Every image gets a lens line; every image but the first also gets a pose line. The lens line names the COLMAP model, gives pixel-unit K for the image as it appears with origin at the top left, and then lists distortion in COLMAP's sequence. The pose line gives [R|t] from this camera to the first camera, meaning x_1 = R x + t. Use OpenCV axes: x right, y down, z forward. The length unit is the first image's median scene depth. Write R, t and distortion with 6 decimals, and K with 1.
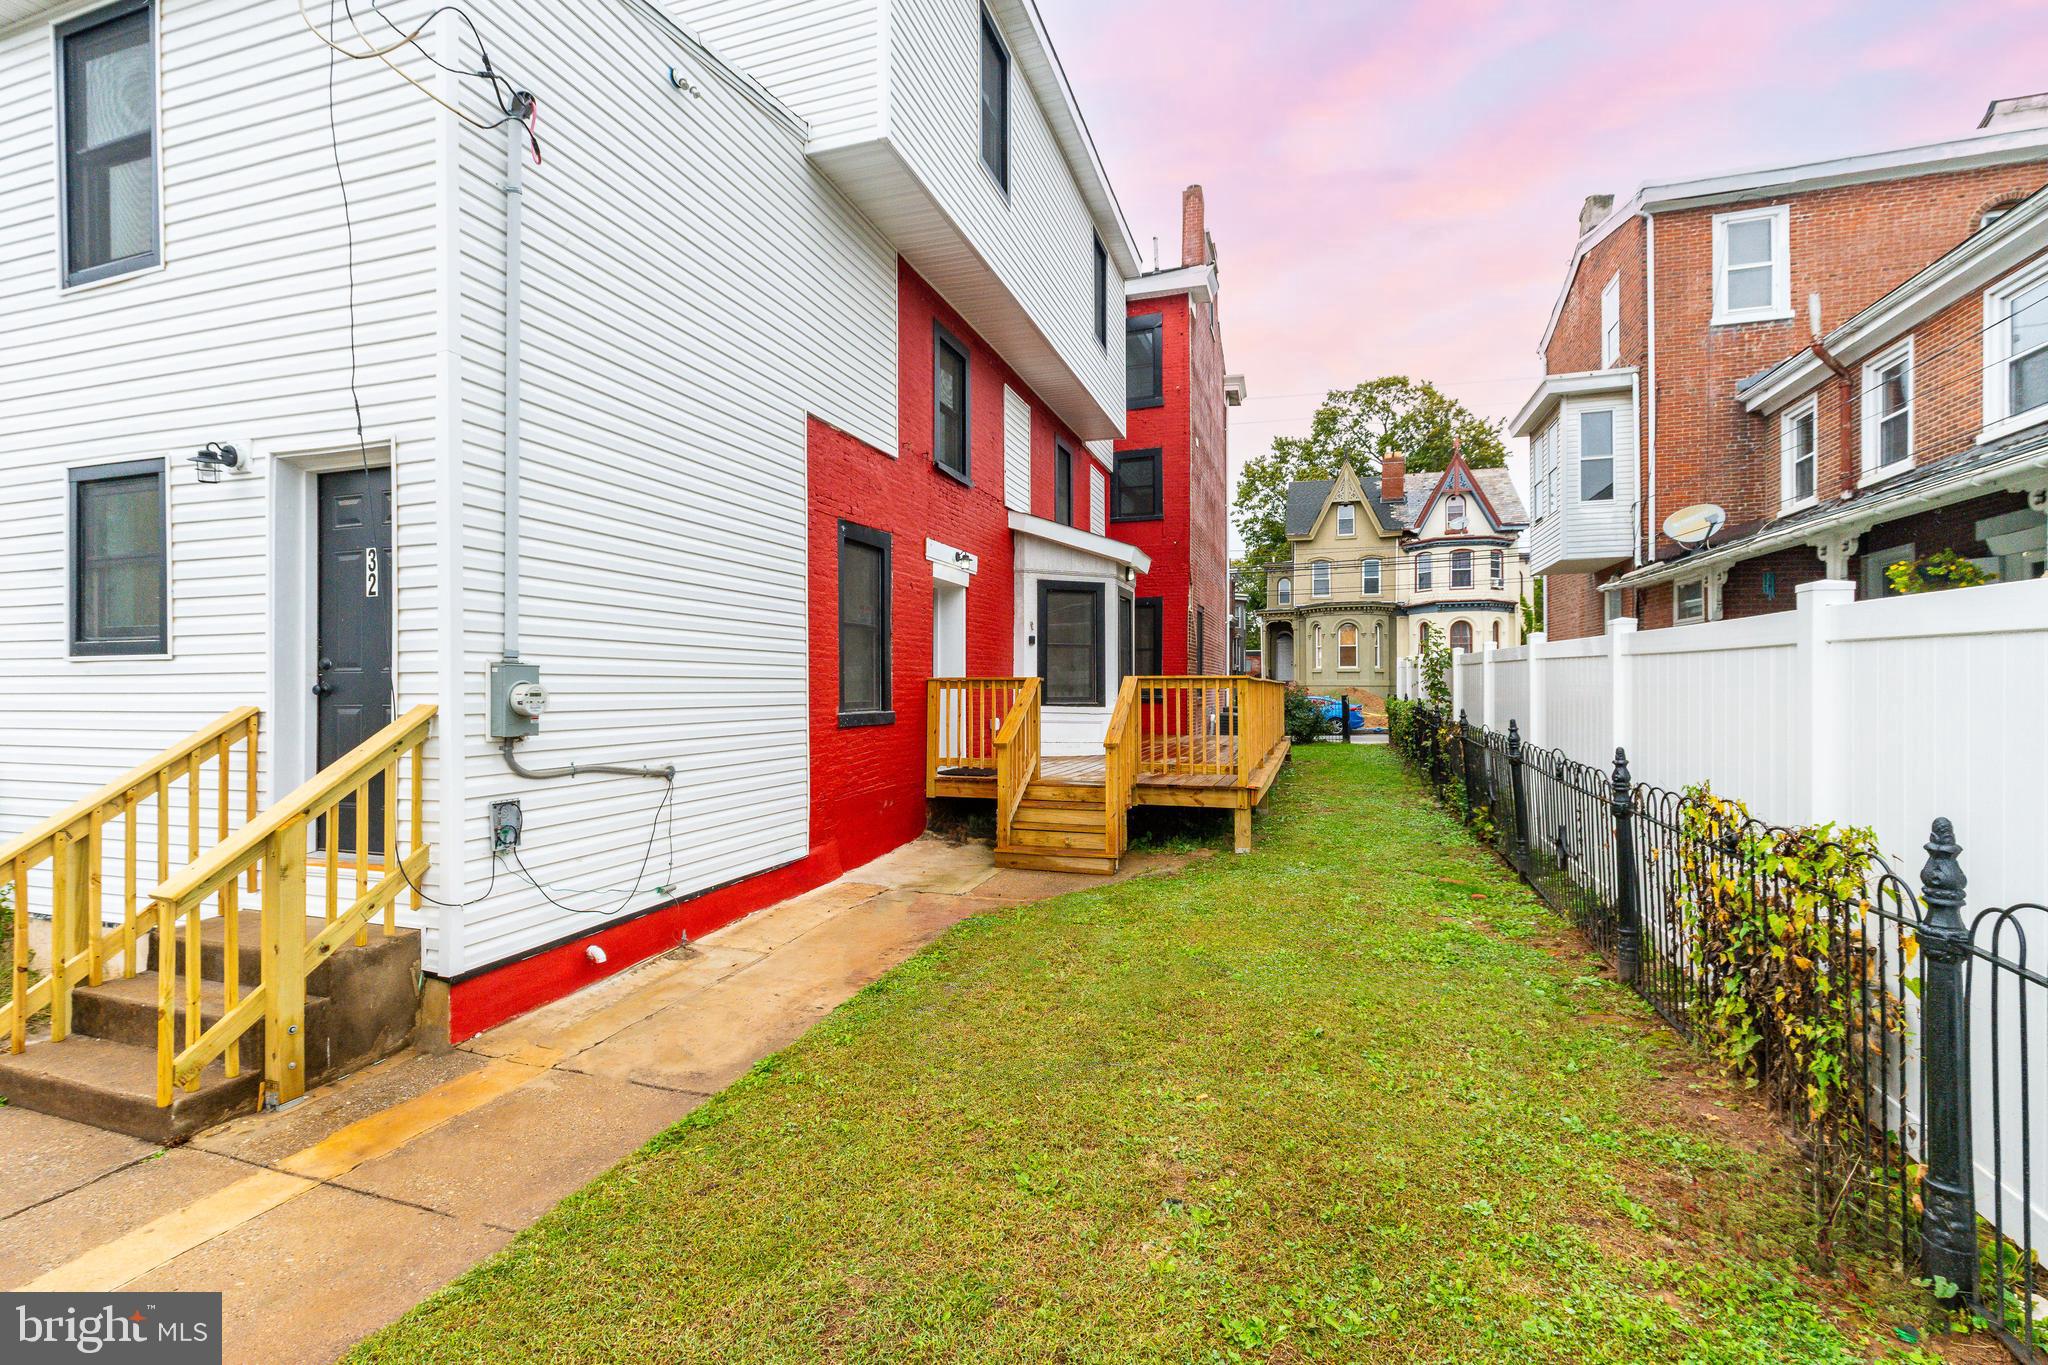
lens RADIAL K [[908.3, 0, 1028.9], [0, 908.3, 681.3], [0, 0, 1]] dist [0.002768, 0.000231]
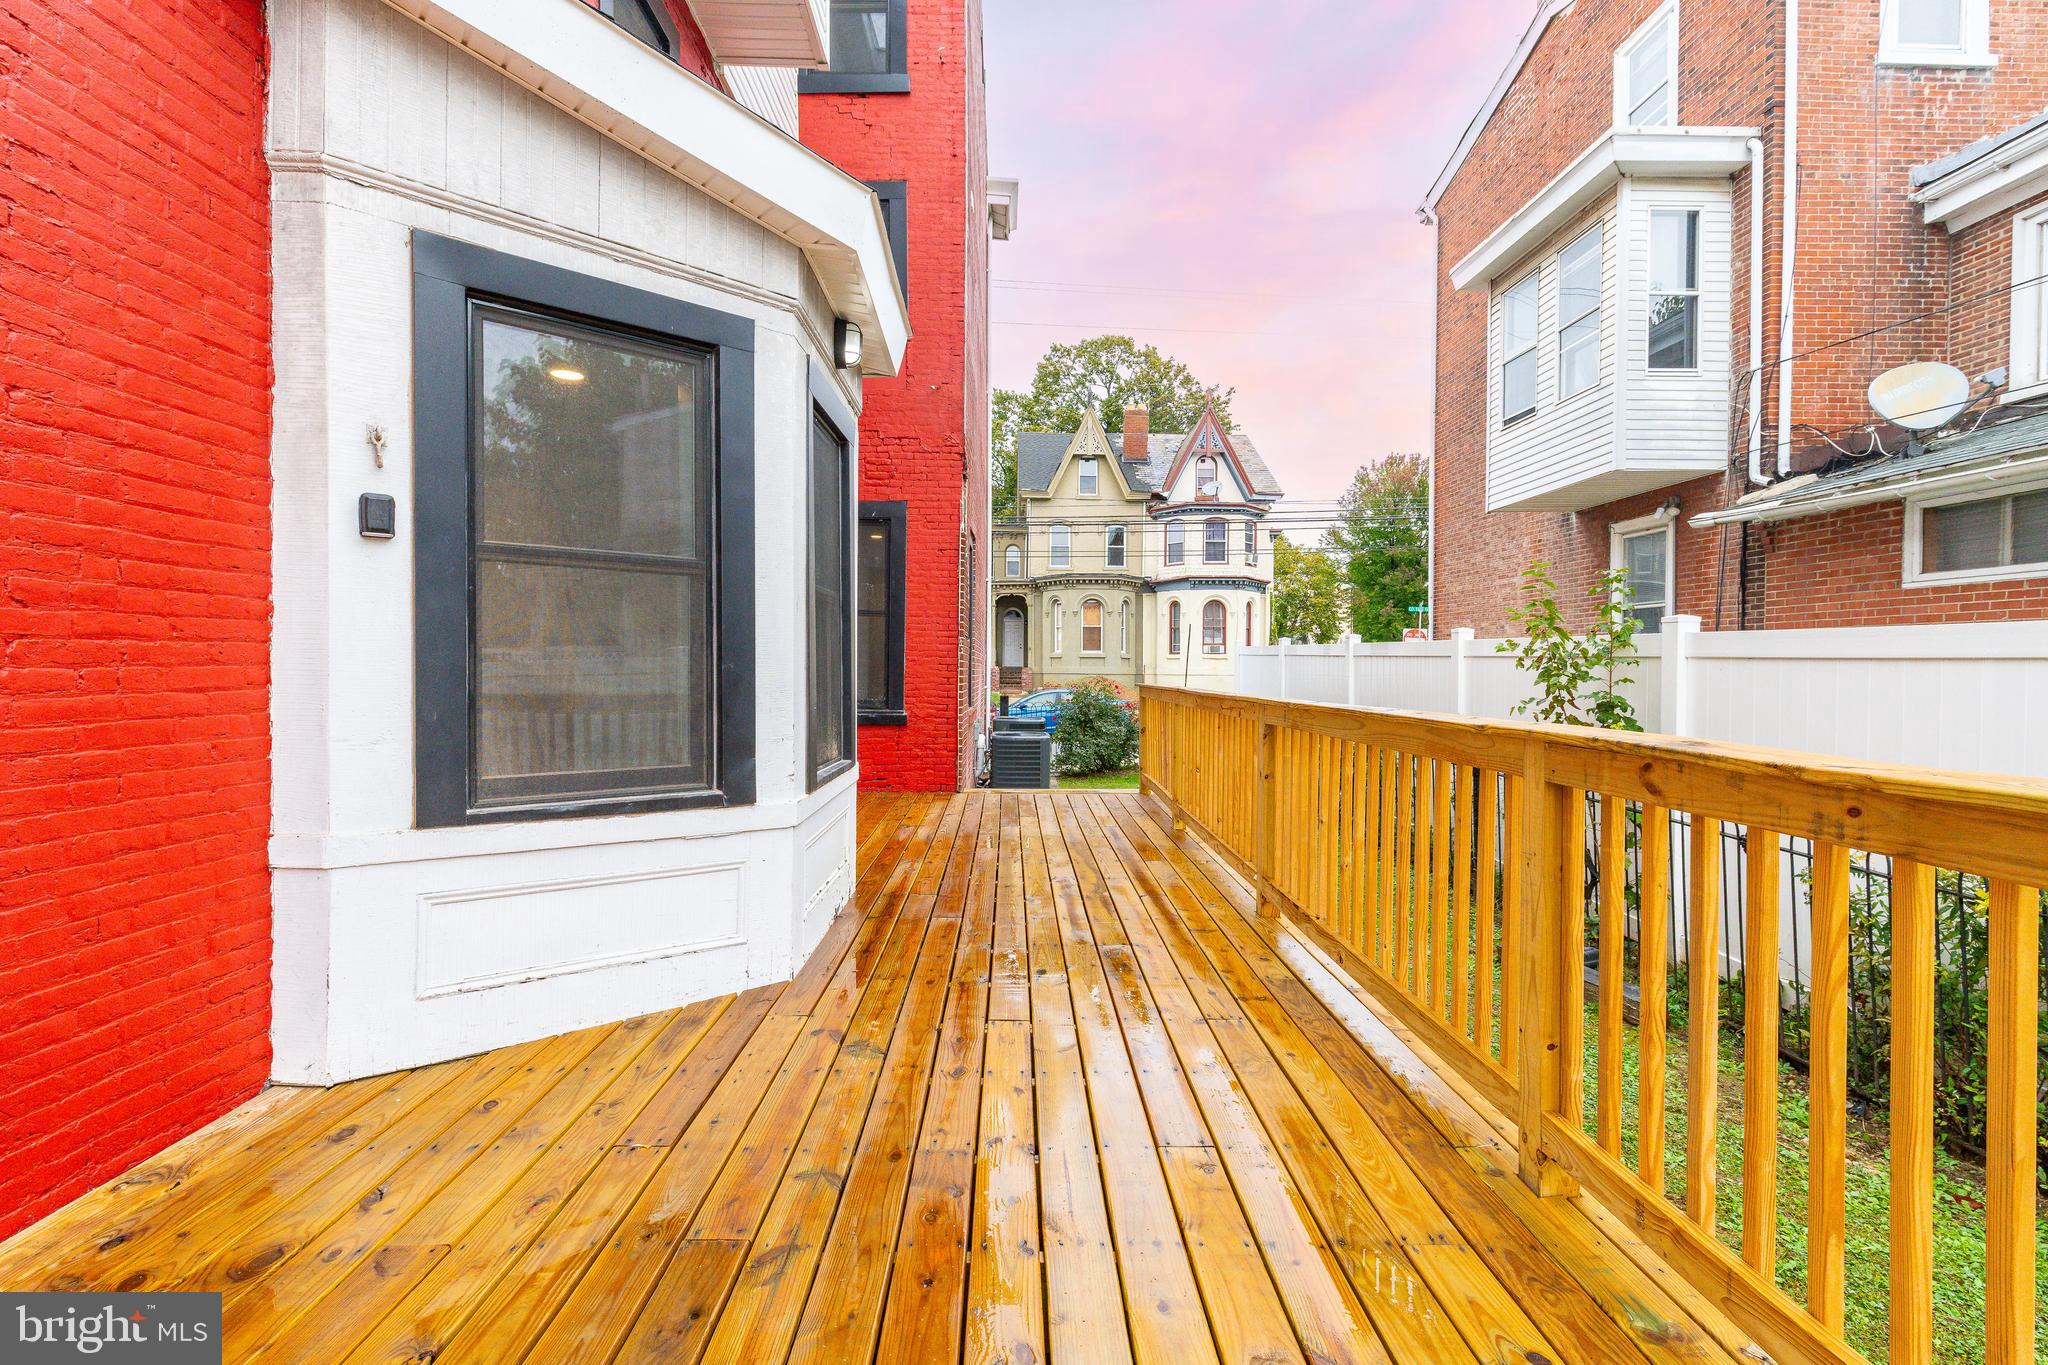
lens RADIAL K [[908.3, 0, 1028.9], [0, 908.3, 681.3], [0, 0, 1]] dist [0.002768, 0.000231]
pose [[0.944934, 0.002724, 0.327250, 0.022972], [-0.009628, 0.999764, 0.019480, -0.004045], [-0.327120, -0.021558, 0.944737, 0.230054]]
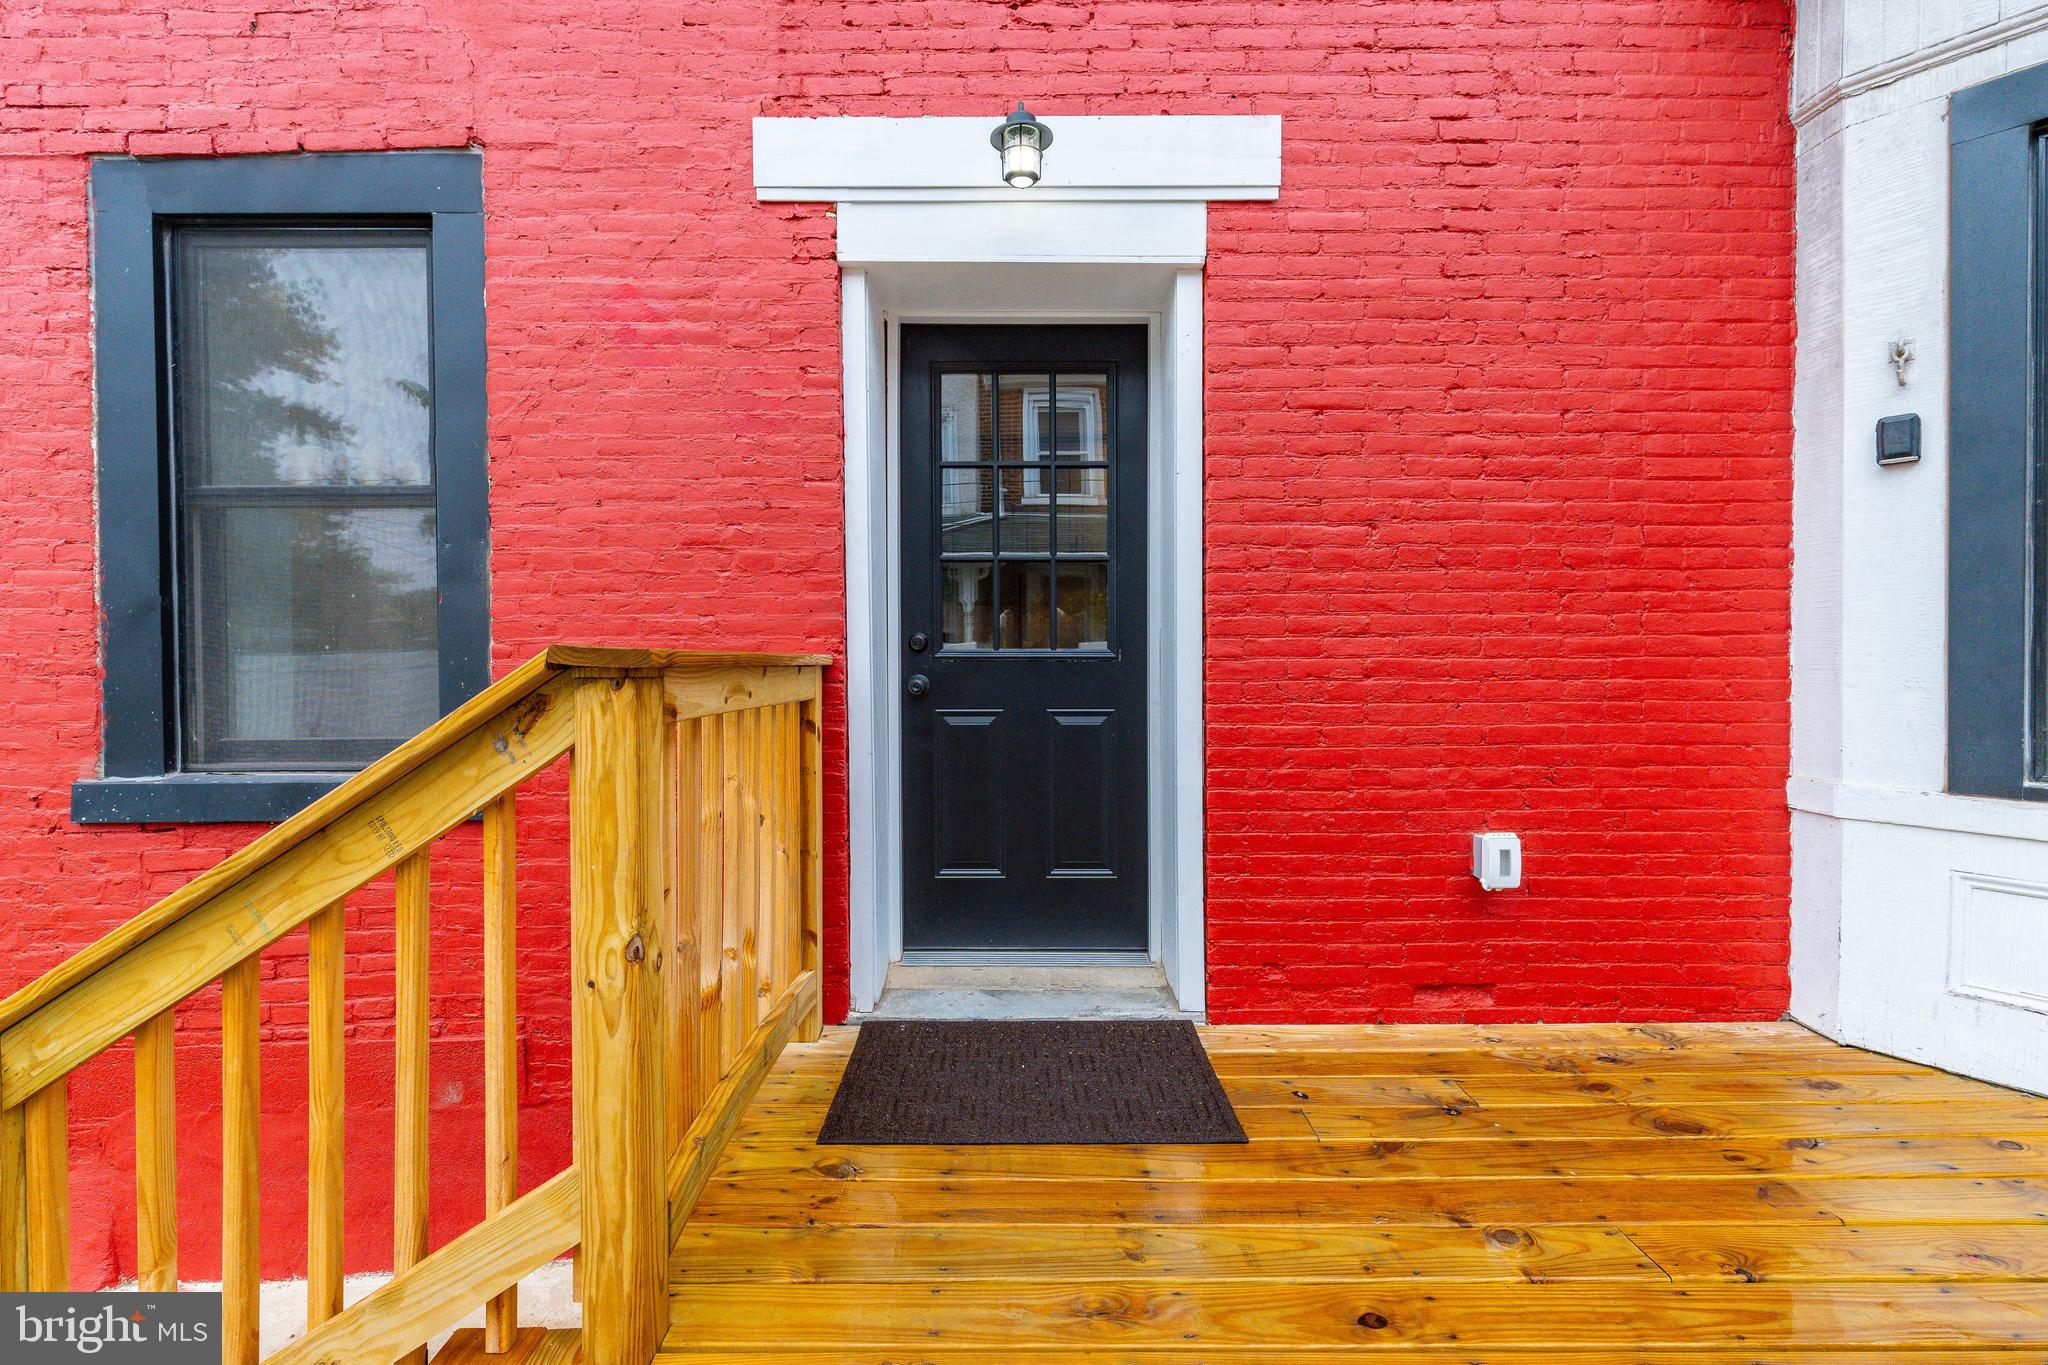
lens RADIAL K [[908.3, 0, 1028.9], [0, 908.3, 681.3], [0, 0, 1]] dist [0.002768, 0.000231]
pose [[0.329361, 0.016846, -0.944054, 0.037197], [0.008926, 0.999741, 0.020954, -0.000344], [0.944162, -0.015328, 0.329126, 0.233791]]
